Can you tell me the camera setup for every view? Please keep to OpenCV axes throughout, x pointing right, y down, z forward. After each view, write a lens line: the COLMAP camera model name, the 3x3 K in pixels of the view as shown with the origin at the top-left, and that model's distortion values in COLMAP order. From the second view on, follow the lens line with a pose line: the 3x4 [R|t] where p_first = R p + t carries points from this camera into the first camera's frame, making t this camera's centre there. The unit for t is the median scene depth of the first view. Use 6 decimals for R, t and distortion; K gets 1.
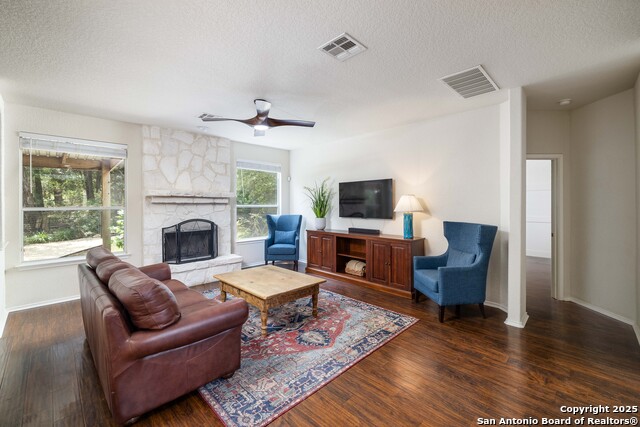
lens RADIAL K [[269.2, 0, 316.5], [0, 269.2, 202.0], [0, 0, 1]] dist [0.001602, 0.000055]
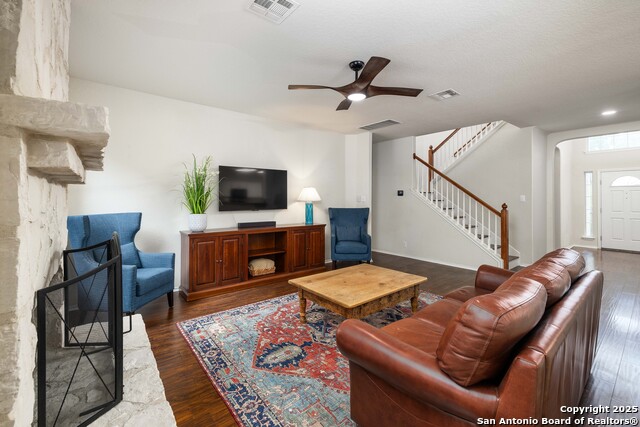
lens RADIAL K [[269.2, 0, 316.5], [0, 269.2, 202.0], [0, 0, 1]] dist [0.001602, 0.000055]
pose [[0.122853, -0.009517, 0.992379, -0.721751], [-0.007270, 0.999919, 0.010490, 0.023201], [-0.992398, -0.008503, 0.122774, 0.729794]]
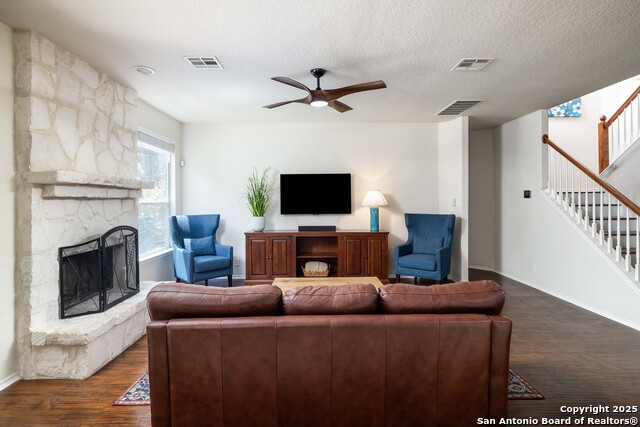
lens RADIAL K [[317.8, 0, 324.4], [0, 317.8, 201.8], [0, 0, 1]] dist [-0.001019, -0.000352]
pose [[0.707287, -0.007517, 0.706887, -0.608706], [-0.000022, 0.999943, 0.010655, 0.005303], [-0.706927, -0.007552, 0.707247, 0.221350]]
